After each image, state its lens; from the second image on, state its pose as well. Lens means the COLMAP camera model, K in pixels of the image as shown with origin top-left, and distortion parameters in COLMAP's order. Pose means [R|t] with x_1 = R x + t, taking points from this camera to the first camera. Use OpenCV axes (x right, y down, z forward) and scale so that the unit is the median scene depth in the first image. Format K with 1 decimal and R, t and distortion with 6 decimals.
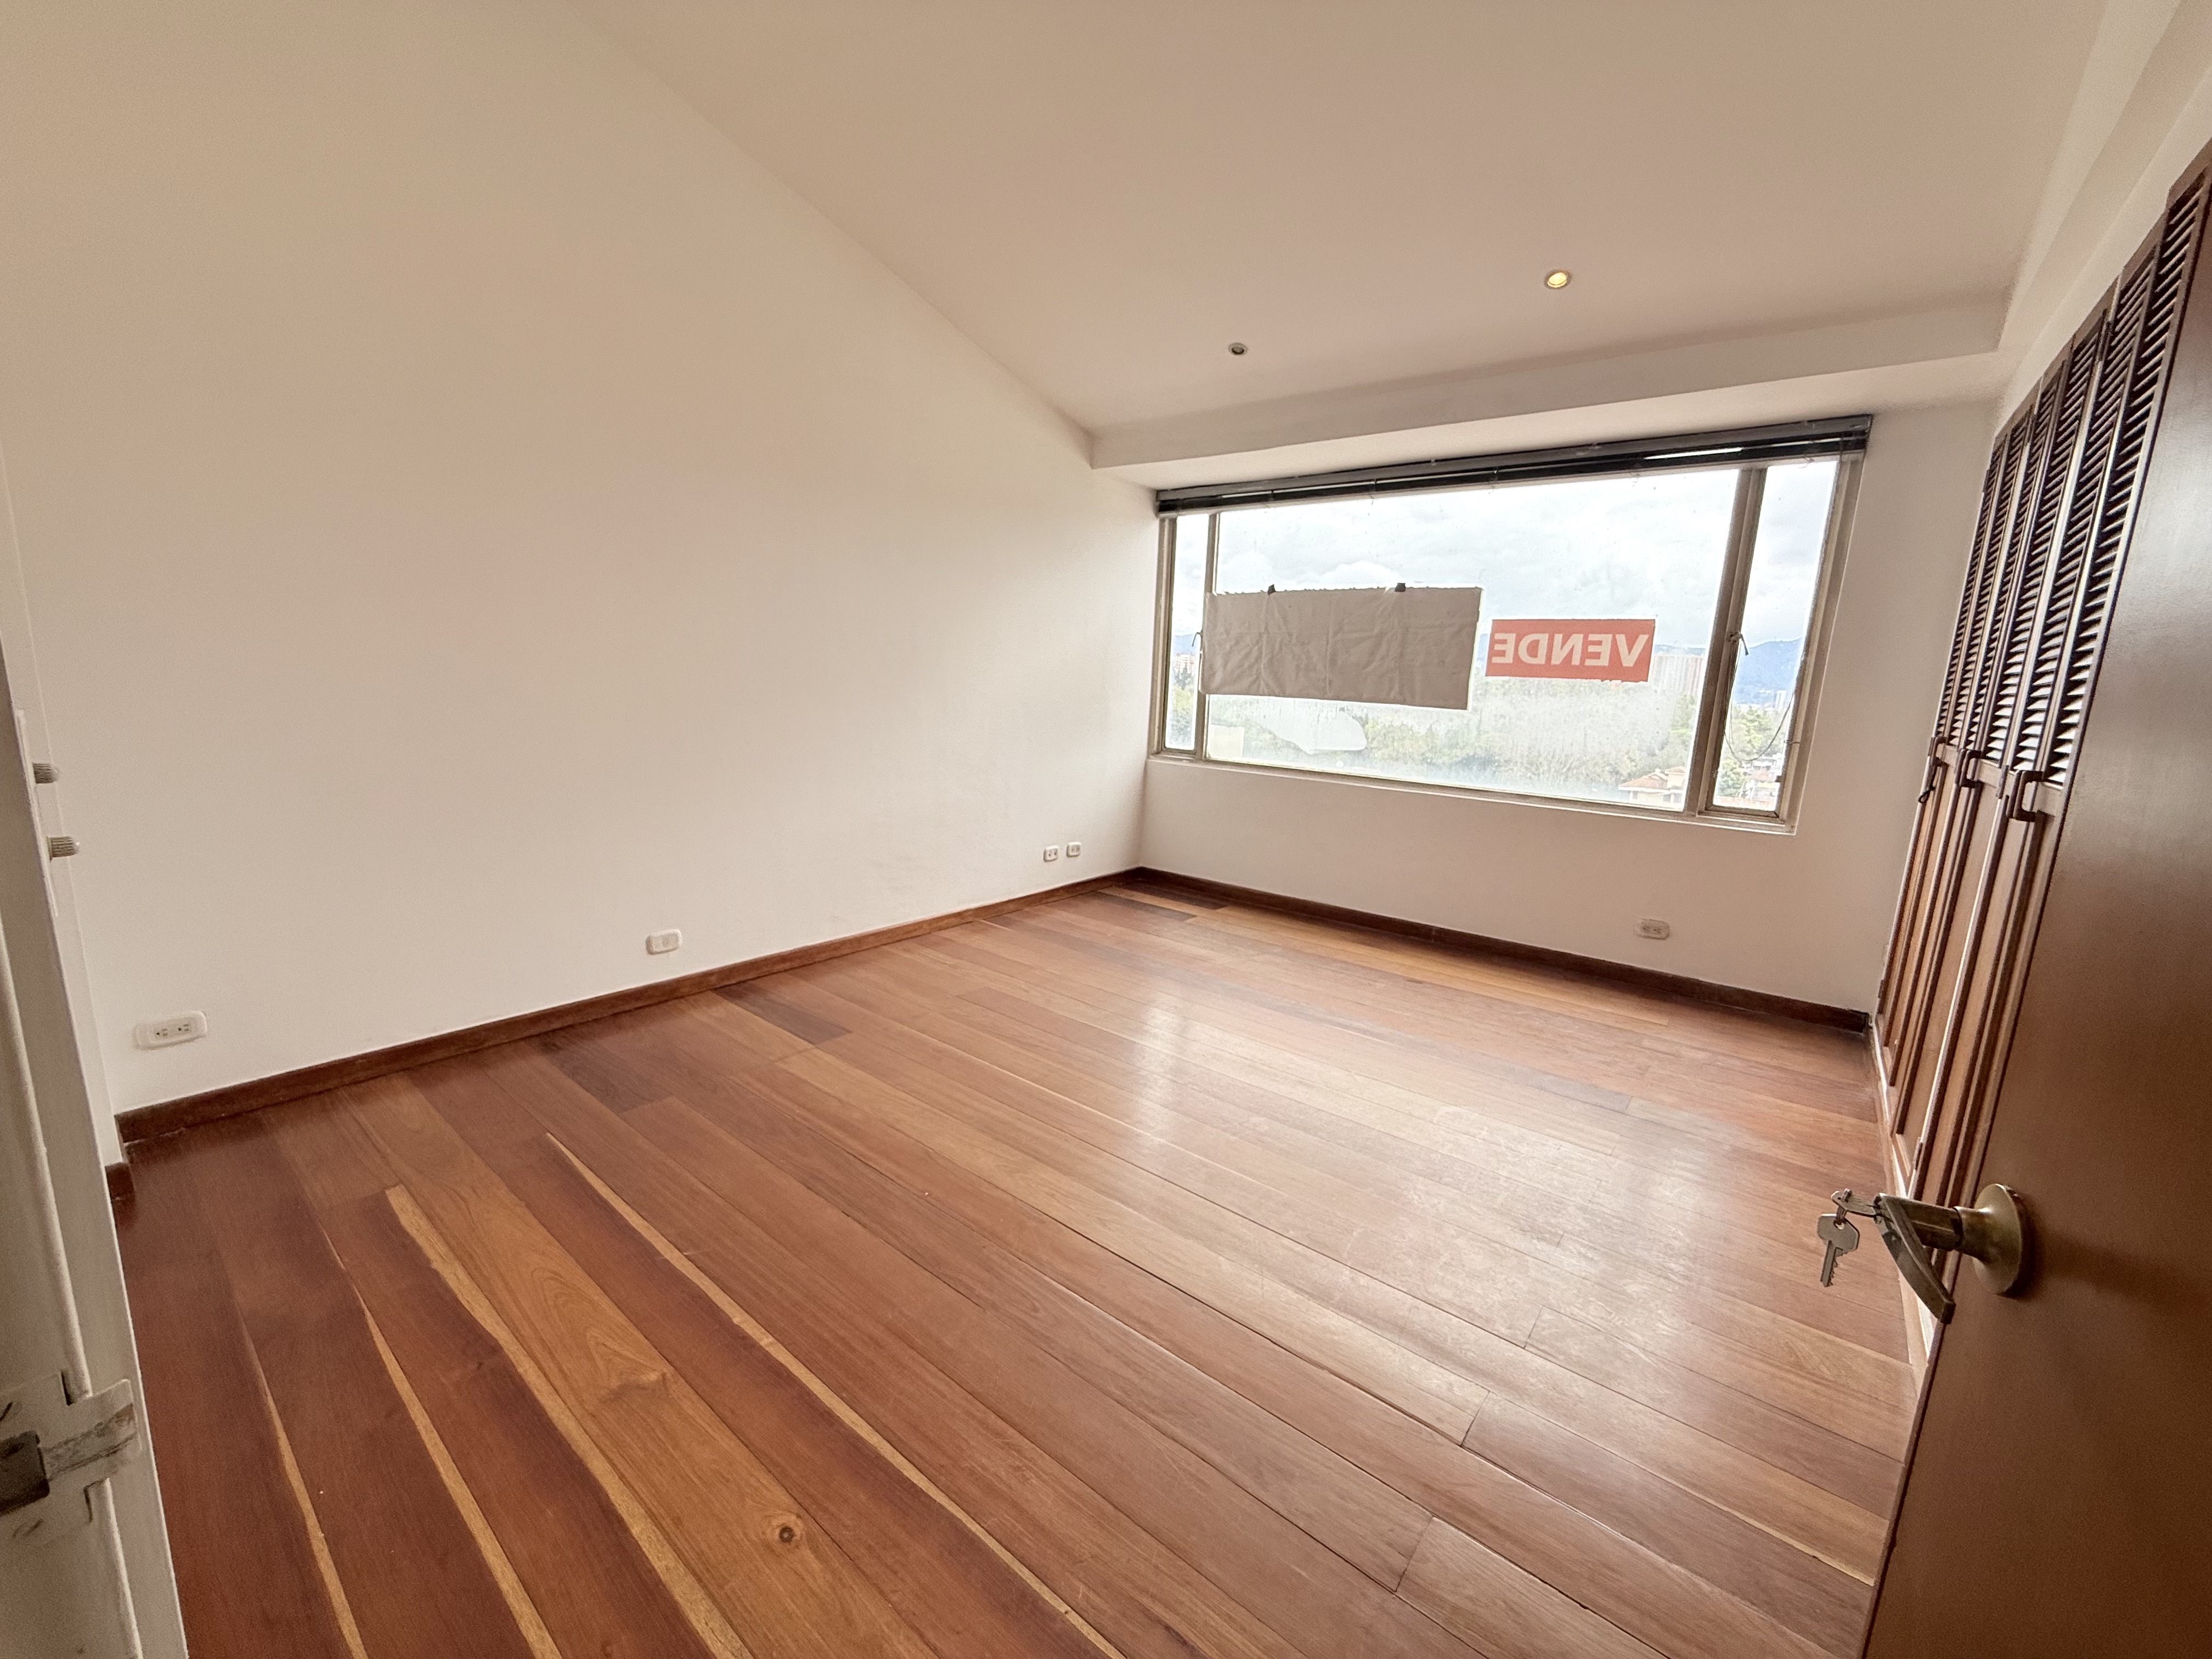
lens RADIAL K [[883.6, 0, 1096.1], [0, 883.6, 829.6], [0, 0, 1]] dist [0.001119, 0.000310]
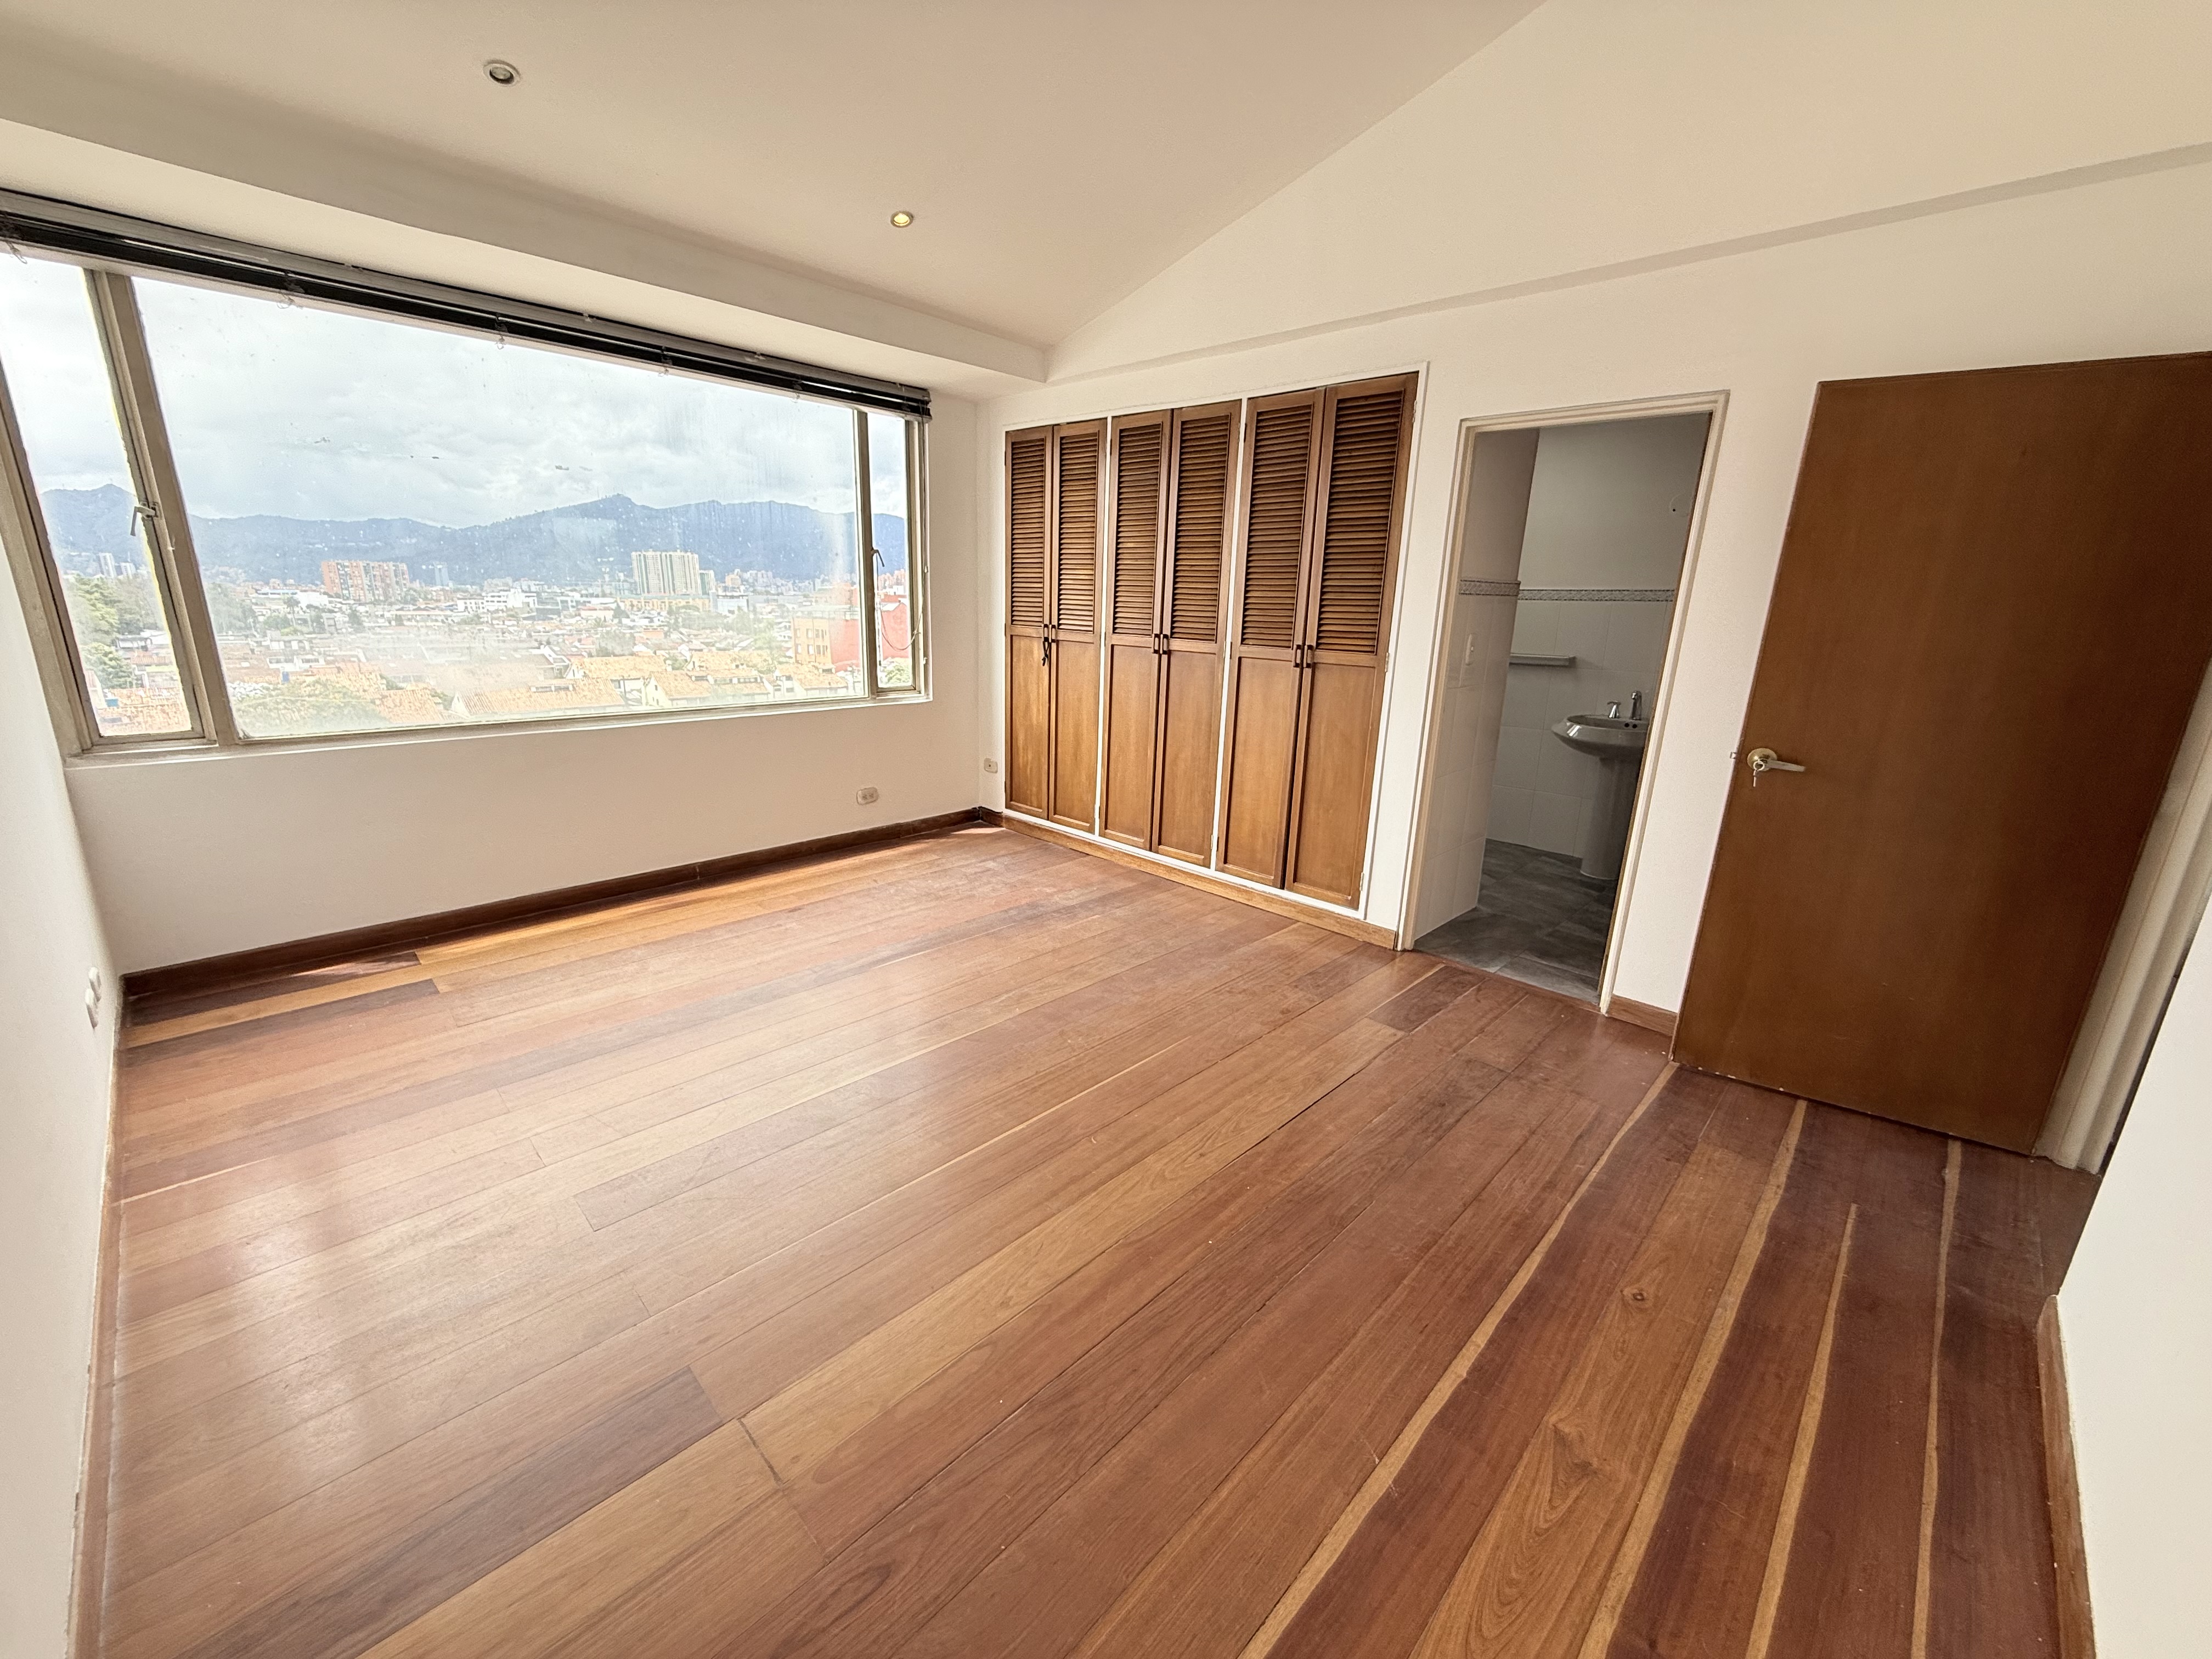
lens RADIAL K [[883.6, 0, 1096.1], [0, 883.6, 829.6], [0, 0, 1]] dist [0.001119, 0.000310]
pose [[0.095358, -0.298721, 0.949564, -0.560187], [0.151323, 0.947175, 0.282773, -0.152835], [-0.983874, 0.116726, 0.135524, 0.573485]]
